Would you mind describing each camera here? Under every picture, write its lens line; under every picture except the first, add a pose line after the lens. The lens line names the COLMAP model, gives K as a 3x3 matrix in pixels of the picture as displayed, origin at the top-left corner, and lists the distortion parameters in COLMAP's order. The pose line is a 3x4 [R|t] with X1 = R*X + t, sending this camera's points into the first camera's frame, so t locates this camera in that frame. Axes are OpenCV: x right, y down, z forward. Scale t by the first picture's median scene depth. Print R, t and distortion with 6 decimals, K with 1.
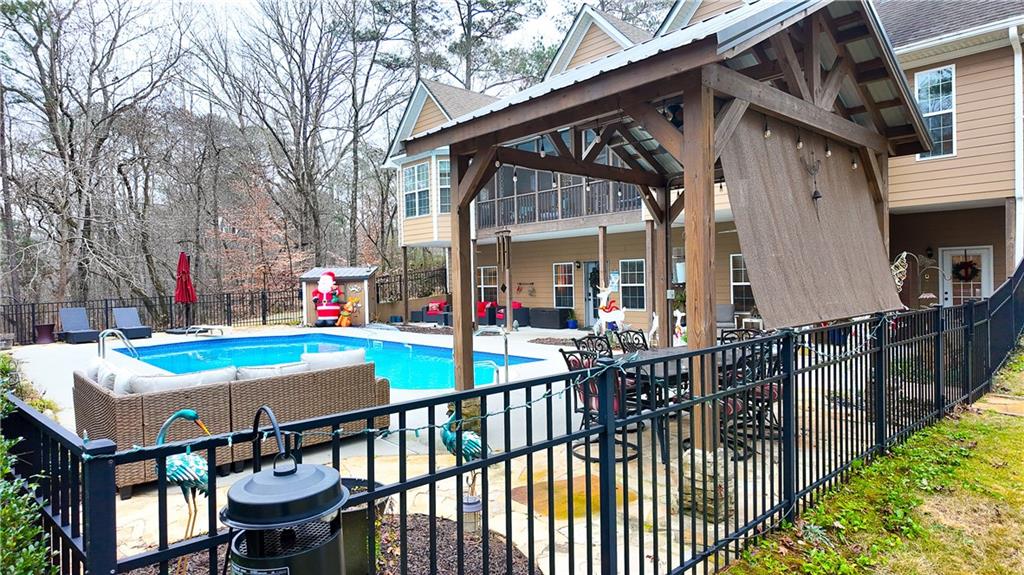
lens RADIAL K [[592.4, 0, 512.0], [0, 592.4, 287.5], [0, 0, 1]] dist [0.103983, -0.131204]
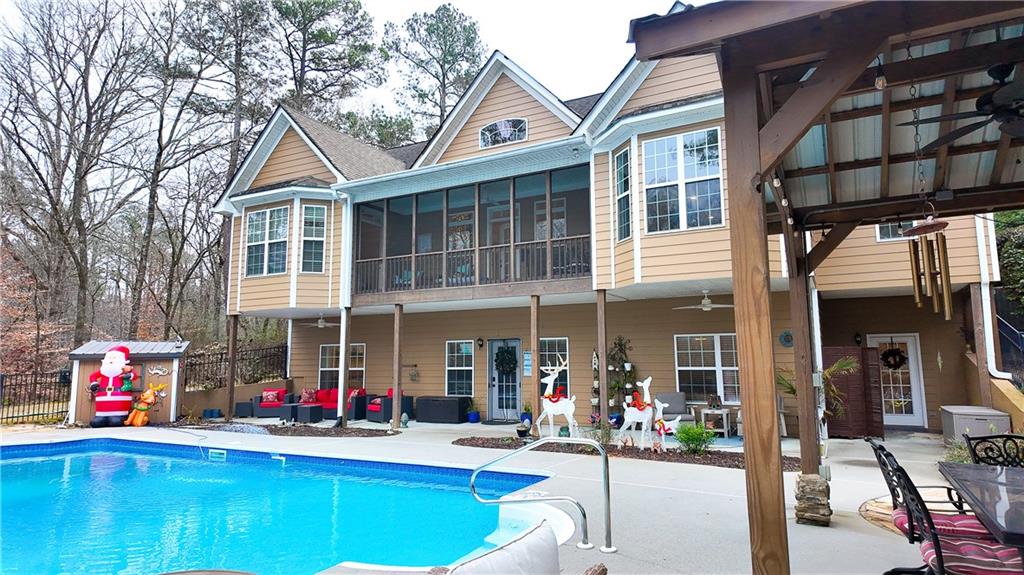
lens RADIAL K [[592.4, 0, 512.0], [0, 592.4, 287.5], [0, 0, 1]] dist [0.103983, -0.131204]
pose [[0.943237, 0.055832, 0.327393, -0.109416], [-0.008729, 0.989595, -0.143613, 0.003311], [-0.332004, 0.132603, 0.933911, 0.177505]]
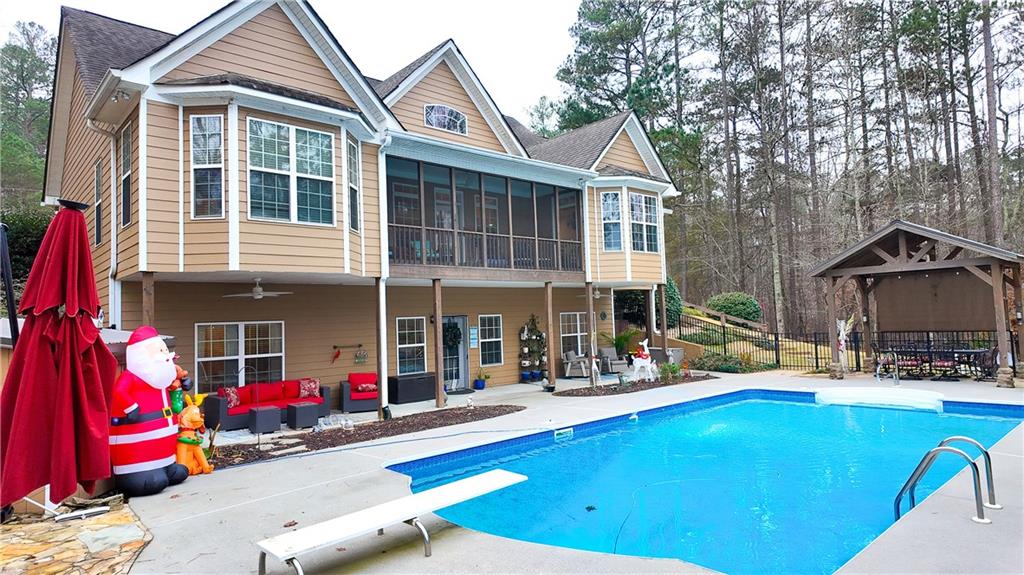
lens RADIAL K [[592.4, 0, 512.0], [0, 592.4, 287.5], [0, 0, 1]] dist [0.103983, -0.131204]
pose [[0.000144, 0.079045, 0.996871, -0.661583], [0.054919, 0.995366, -0.078933, -0.009358], [-0.998491, 0.054759, -0.004198, 0.790184]]
